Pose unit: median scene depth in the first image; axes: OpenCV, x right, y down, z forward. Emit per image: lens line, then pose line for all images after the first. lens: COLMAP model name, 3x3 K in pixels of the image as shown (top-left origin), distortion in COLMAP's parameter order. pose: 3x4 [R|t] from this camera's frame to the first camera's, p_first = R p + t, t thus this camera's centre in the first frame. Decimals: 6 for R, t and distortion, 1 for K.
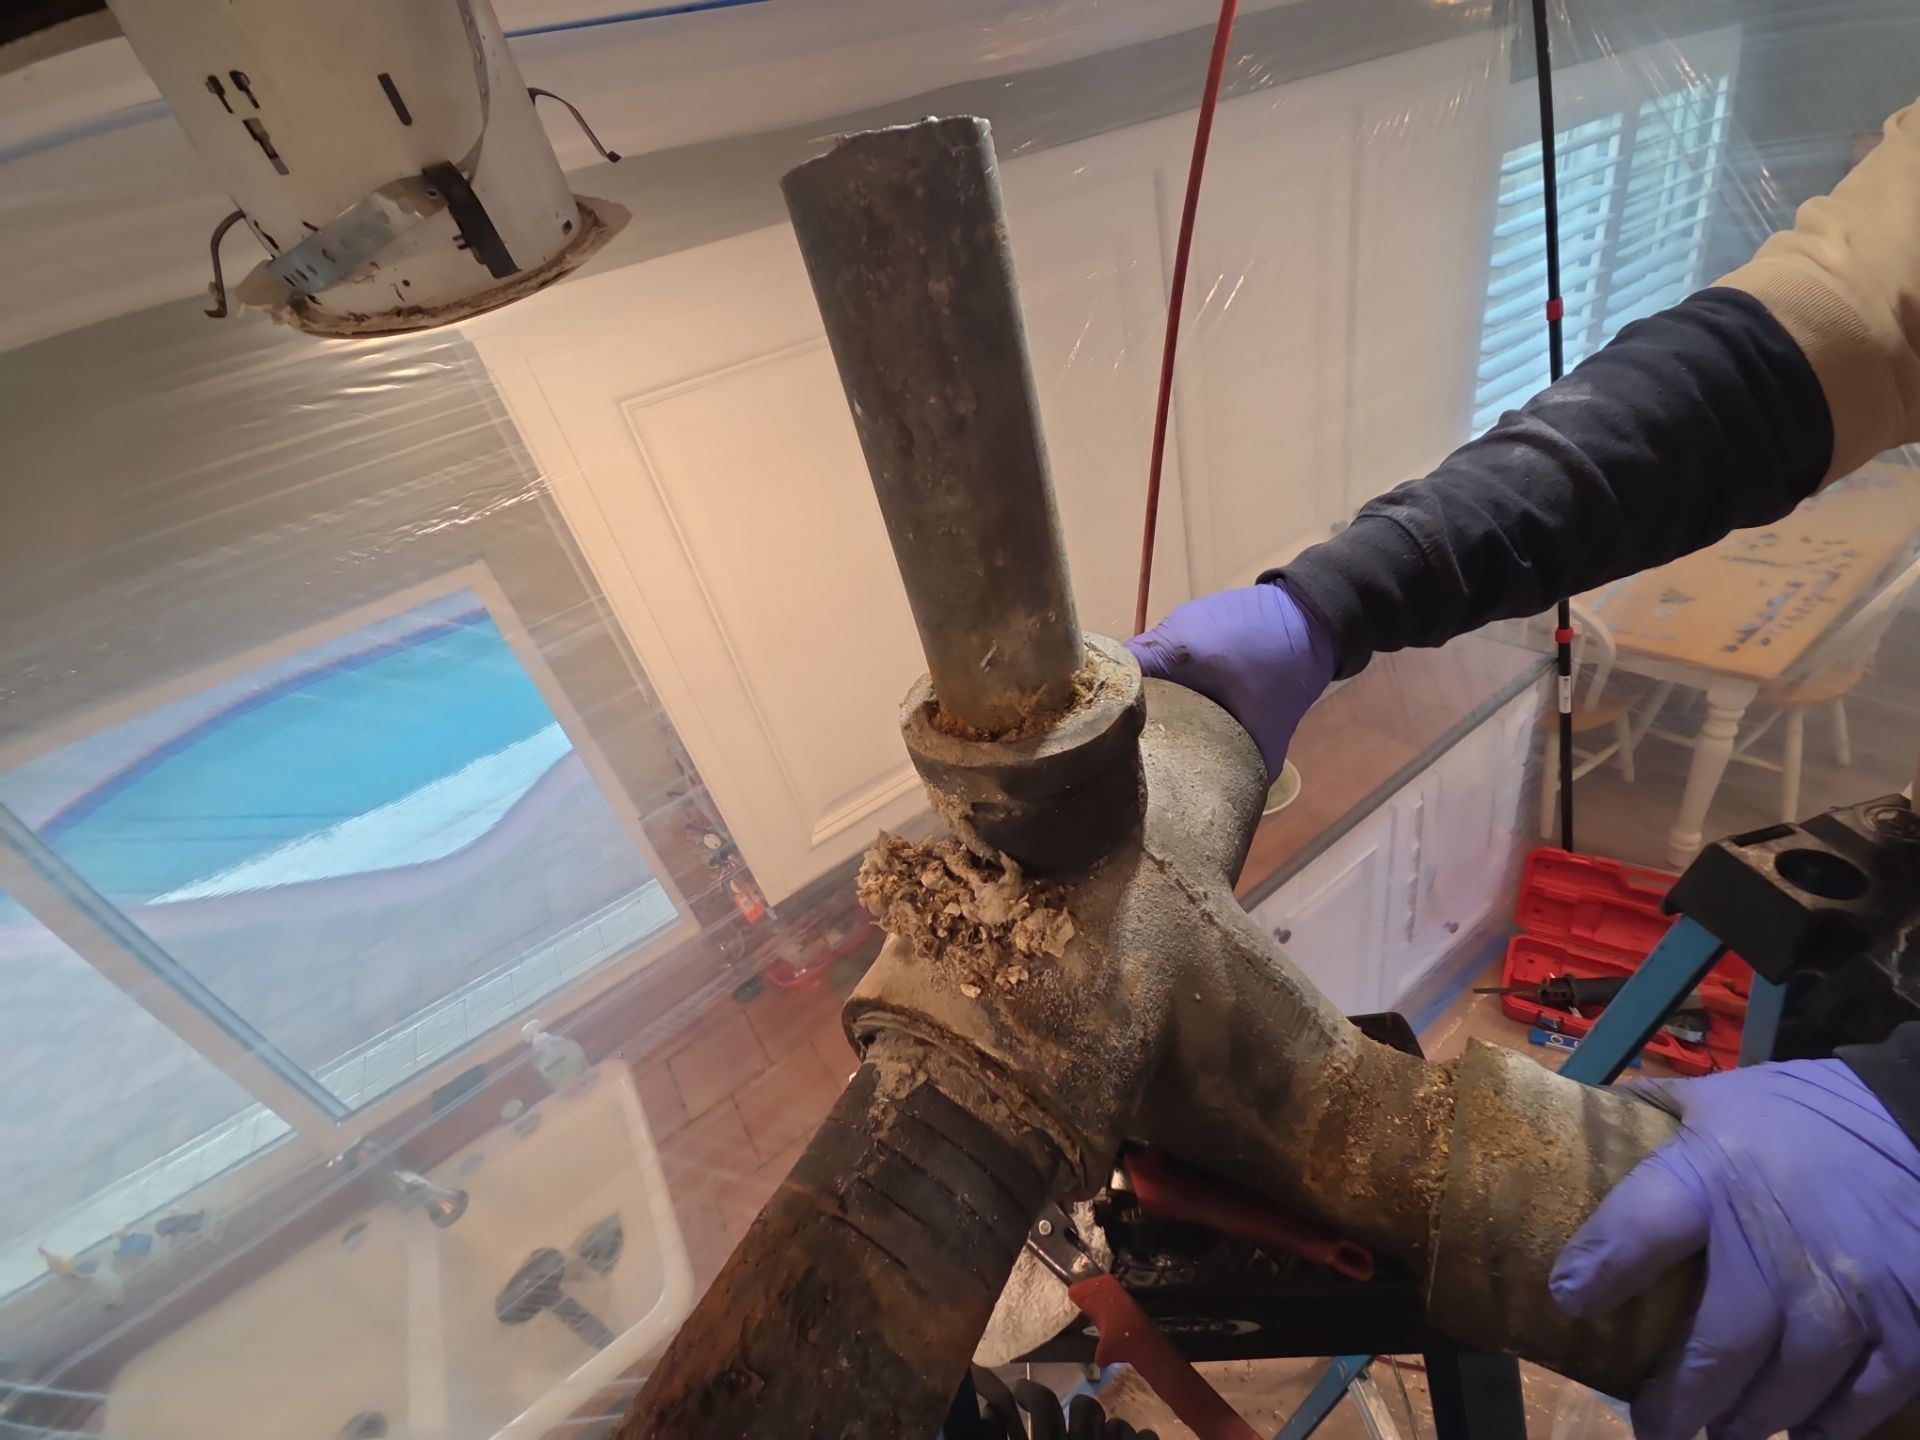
lens RADIAL K [[779.5, 0, 933.2], [0, 779.5, 721.3], [0, 0, 1]] dist [-0.003815, -0.000457]
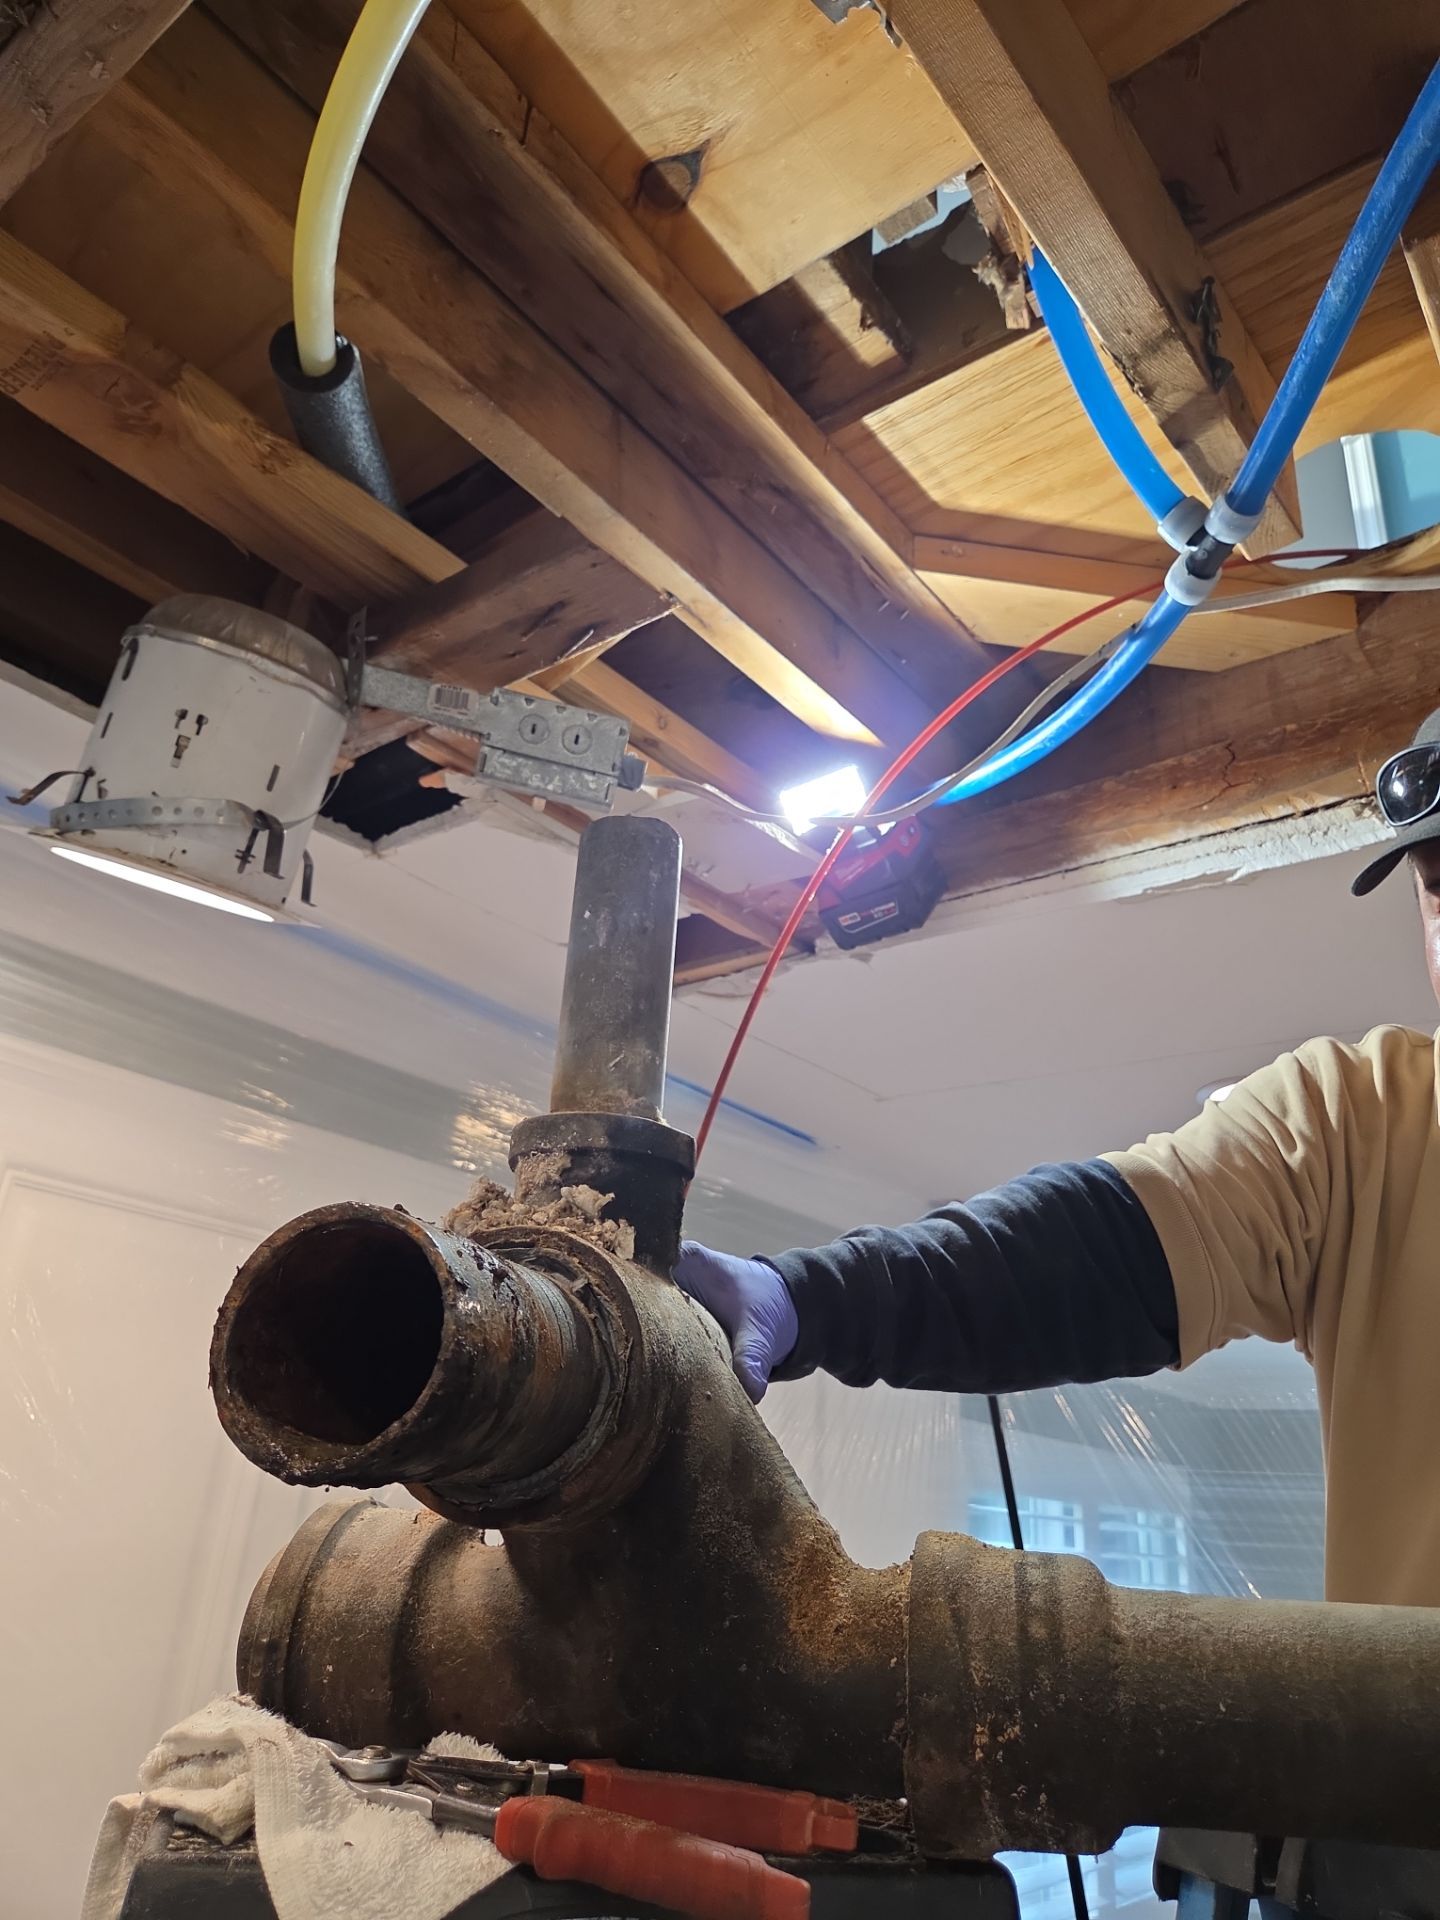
lens RADIAL K [[1320.4, 0, 720.0], [0, 1320.4, 960.0], [0, 0, 1]] dist [0.092564, -0.040651]
pose [[0.895772, 0.409927, 0.171906, -0.220600], [-0.062898, 0.499727, -0.863896, 1.648897], [-0.440041, 0.763042, 0.473425, -0.368518]]
